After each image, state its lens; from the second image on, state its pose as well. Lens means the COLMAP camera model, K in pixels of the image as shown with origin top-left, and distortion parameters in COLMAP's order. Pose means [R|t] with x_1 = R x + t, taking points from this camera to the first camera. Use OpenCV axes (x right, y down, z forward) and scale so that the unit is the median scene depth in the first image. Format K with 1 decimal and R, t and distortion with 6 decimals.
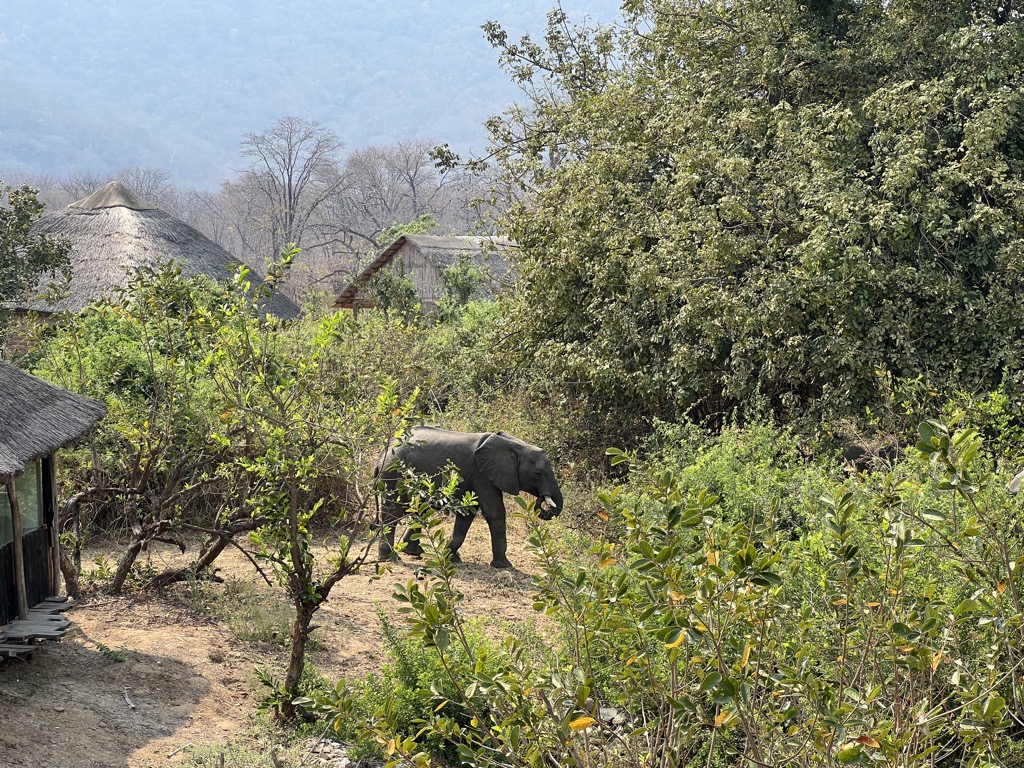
lens RADIAL K [[2277.4, 0, 511.7], [0, 2277.4, 382.9], [0, 0, 1]] dist [0.031845, 0.000000]
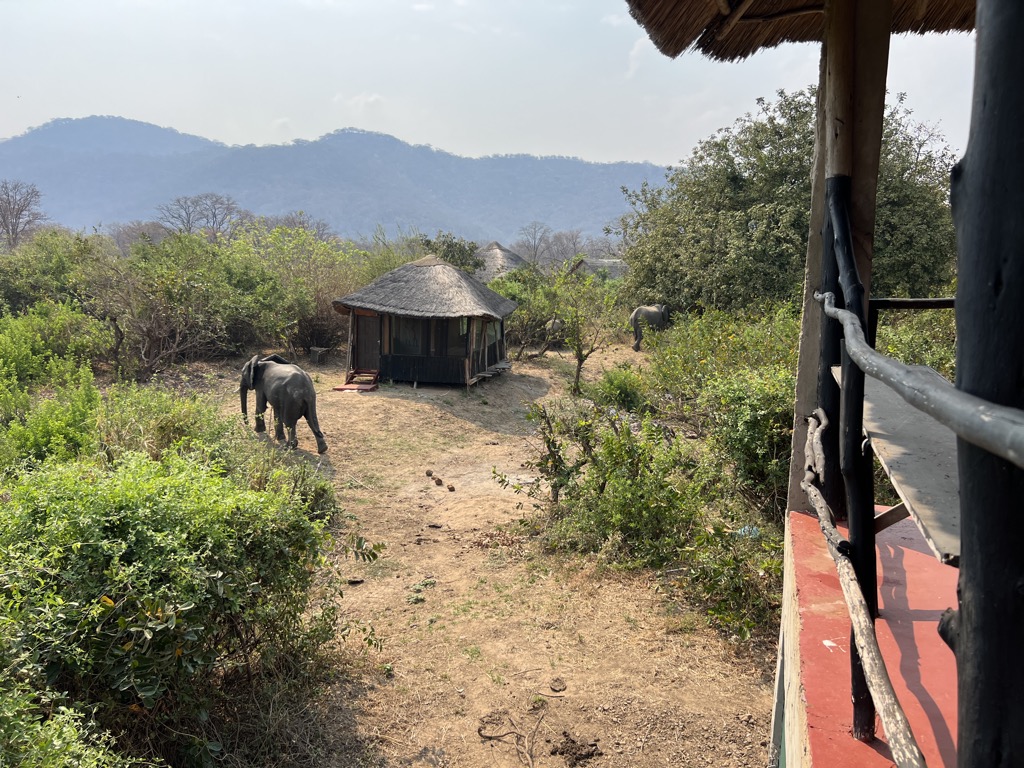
lens RADIAL K [[776.2, 0, 513.1], [0, 776.2, 387.1], [0, 0, 1]] dist [-0.001363, -0.002486]
pose [[0.993208, 0.014899, -0.115391, -0.038560], [-0.004061, 0.995602, 0.093595, 0.019750], [0.116278, -0.092491, 0.988901, -0.111529]]
